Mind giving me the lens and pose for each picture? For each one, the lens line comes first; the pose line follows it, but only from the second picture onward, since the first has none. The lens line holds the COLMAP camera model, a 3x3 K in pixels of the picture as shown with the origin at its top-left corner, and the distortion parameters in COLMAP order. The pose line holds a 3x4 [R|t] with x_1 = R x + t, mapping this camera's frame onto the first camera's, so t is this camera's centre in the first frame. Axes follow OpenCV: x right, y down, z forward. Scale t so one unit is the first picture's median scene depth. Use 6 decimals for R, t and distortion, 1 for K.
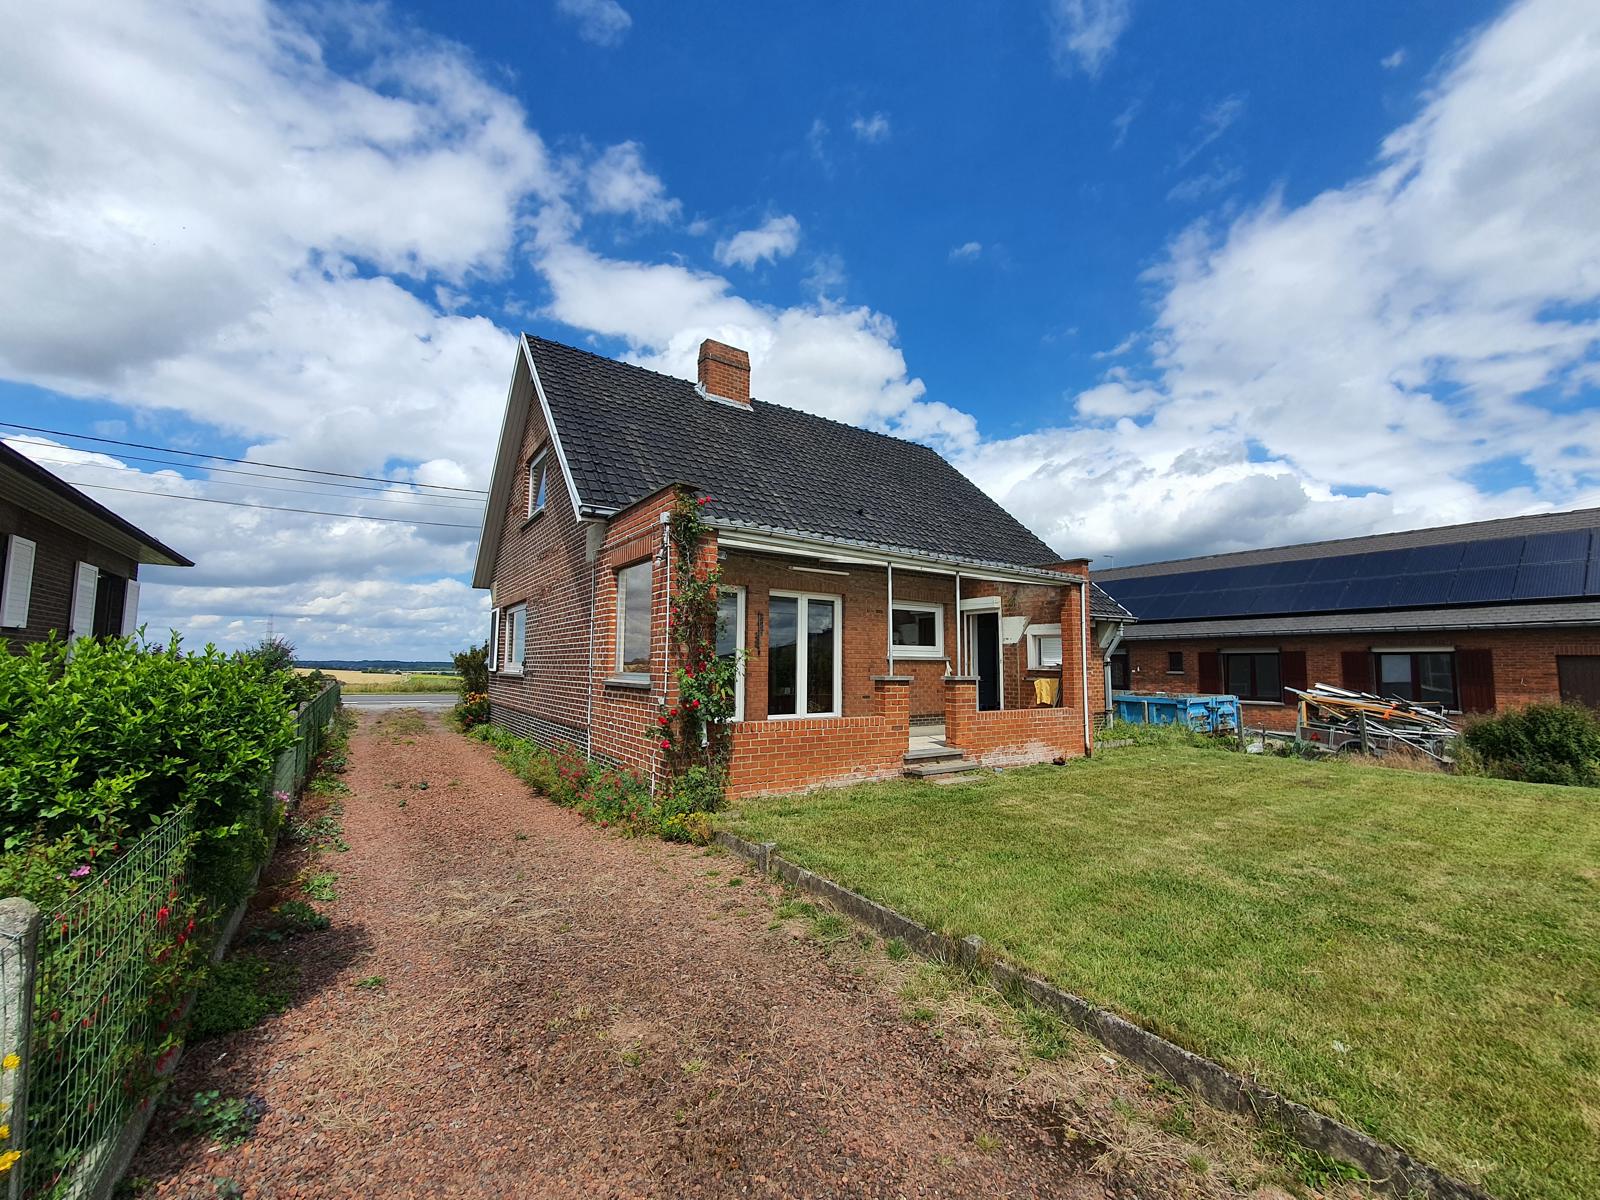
lens RADIAL K [[638.9, 0, 807.8], [0, 638.9, 609.0], [0, 0, 1]] dist [0.001579, 0.000621]
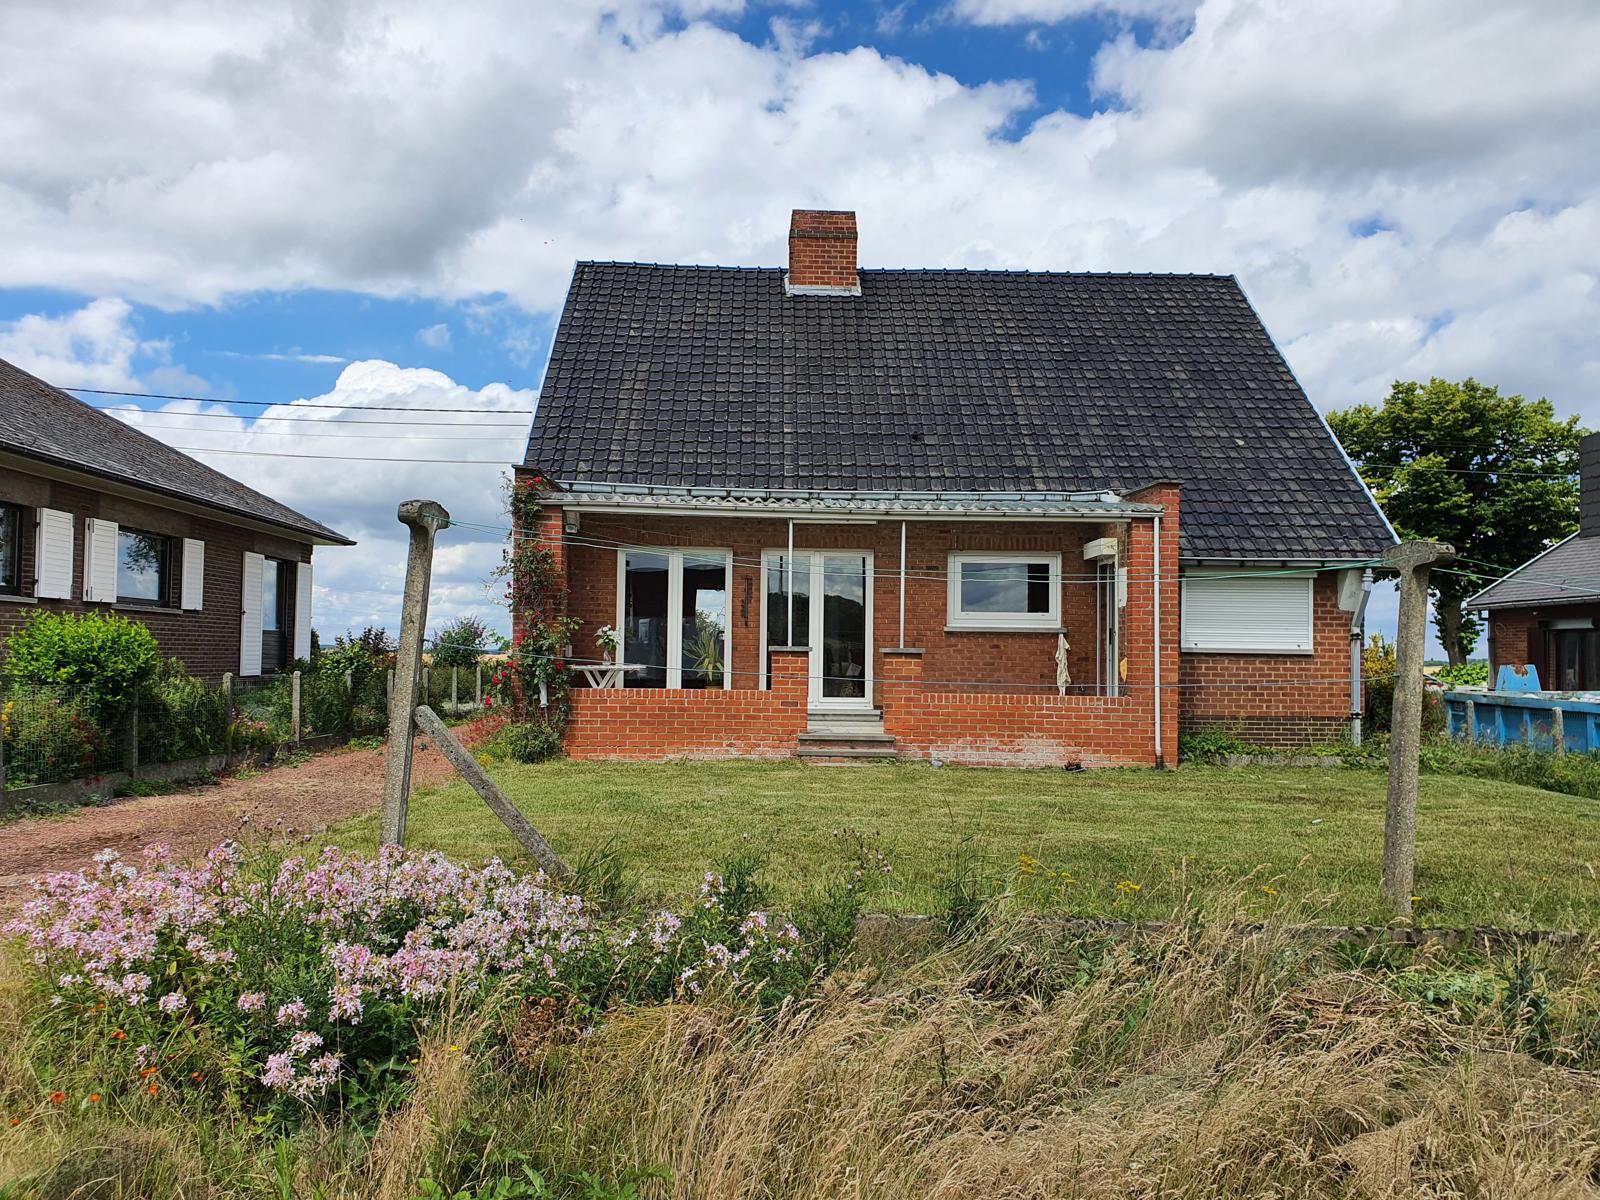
lens RADIAL K [[1211.8, 0, 776.3], [0, 1211.8, 595.3], [0, 0, 1]] dist [0.154688, -0.331756]
pose [[0.847883, -0.021256, -0.529757, 0.650486], [0.044259, 0.998546, 0.030772, -0.015008], [0.528333, -0.049537, 0.847591, -0.292141]]
